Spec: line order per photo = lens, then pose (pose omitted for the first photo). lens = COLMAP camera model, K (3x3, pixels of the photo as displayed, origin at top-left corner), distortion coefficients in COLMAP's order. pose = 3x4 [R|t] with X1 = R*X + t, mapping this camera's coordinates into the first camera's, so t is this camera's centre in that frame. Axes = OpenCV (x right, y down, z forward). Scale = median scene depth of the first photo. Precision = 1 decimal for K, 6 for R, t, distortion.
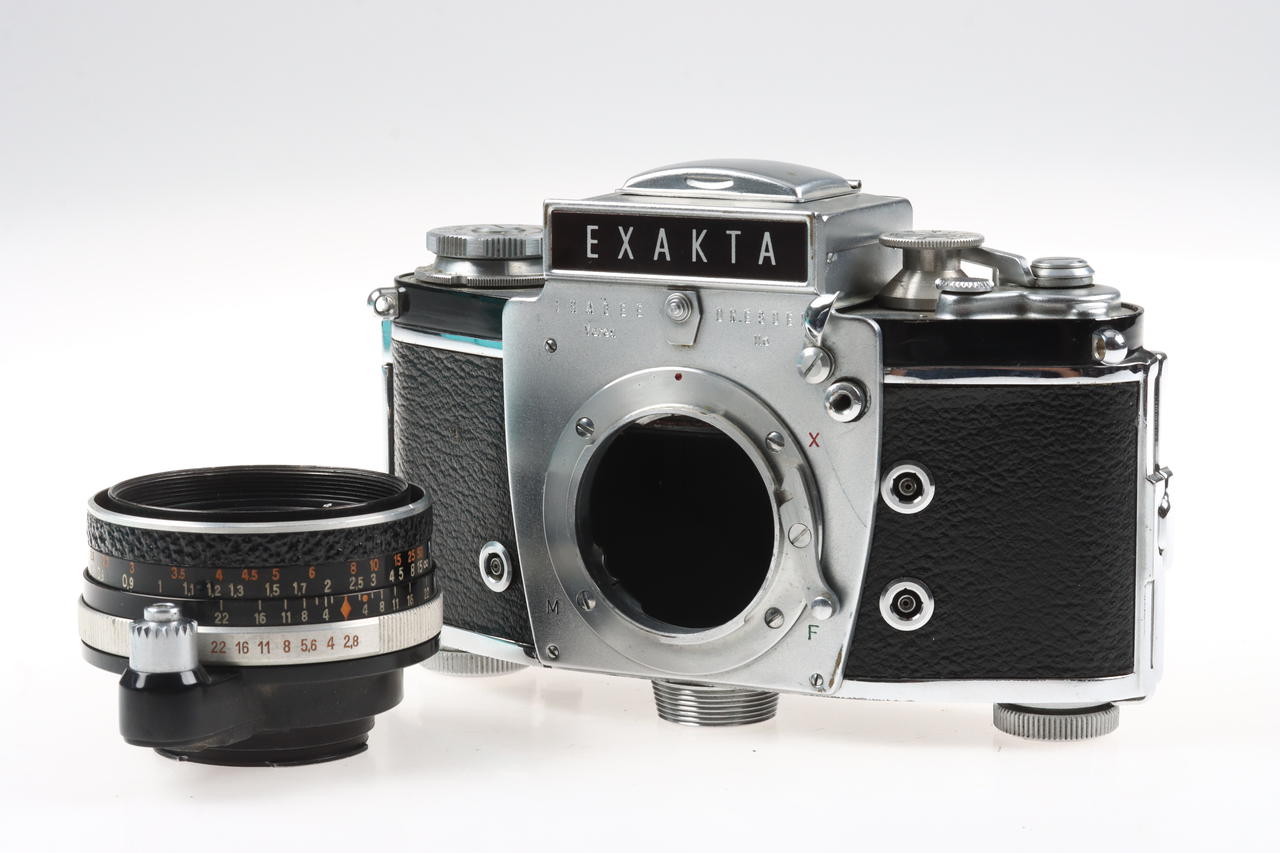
lens RADIAL K [[4478.4, 0, 640.0], [0, 4478.4, 426.5], [0, 0, 1]] dist [0.640513, -20.680190]
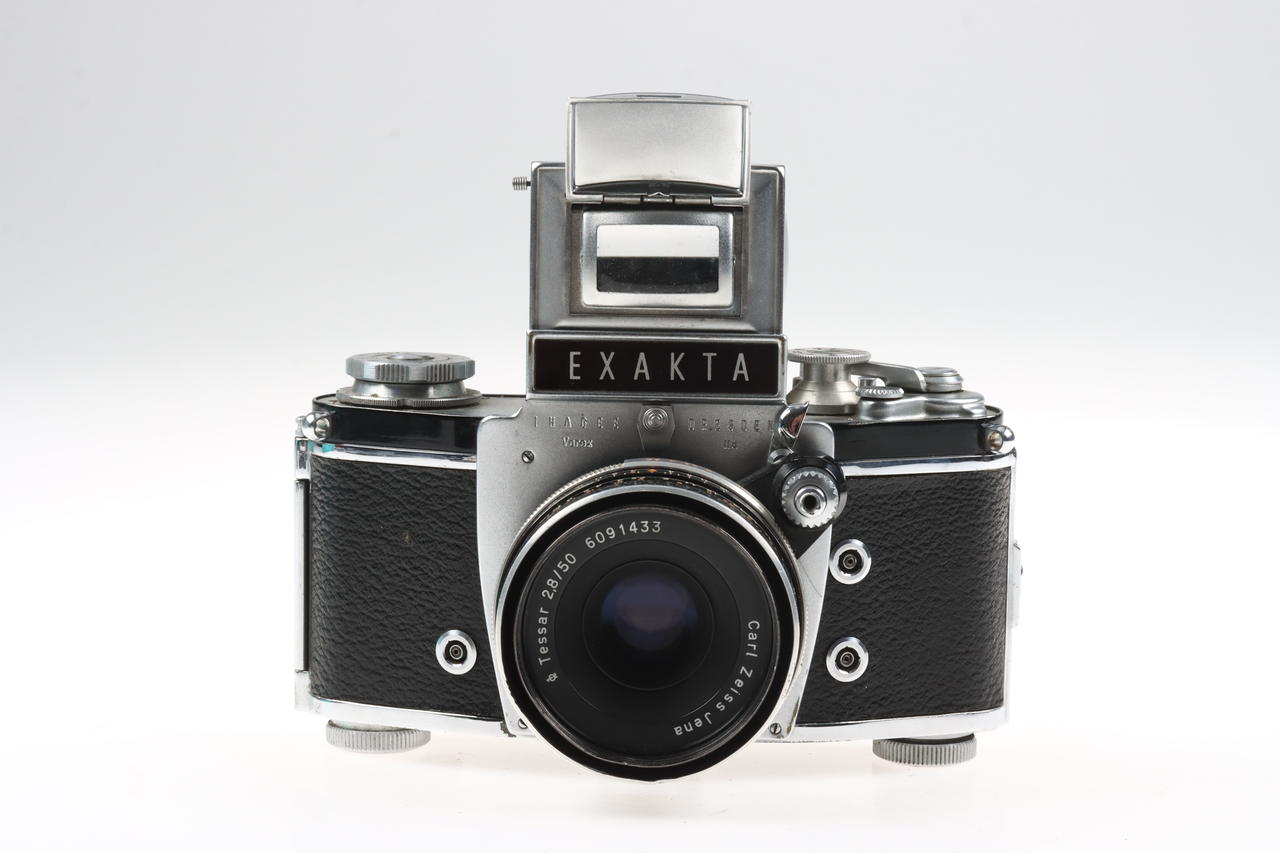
lens RADIAL K [[4478.4, 0, 640.0], [0, 4478.4, 426.5], [0, 0, 1]] dist [0.640513, -20.680190]
pose [[0.867292, -0.036644, 0.496449, -0.582071], [0.045281, 0.998960, -0.005370, -0.018770], [-0.495736, 0.027137, 0.868049, -0.015649]]
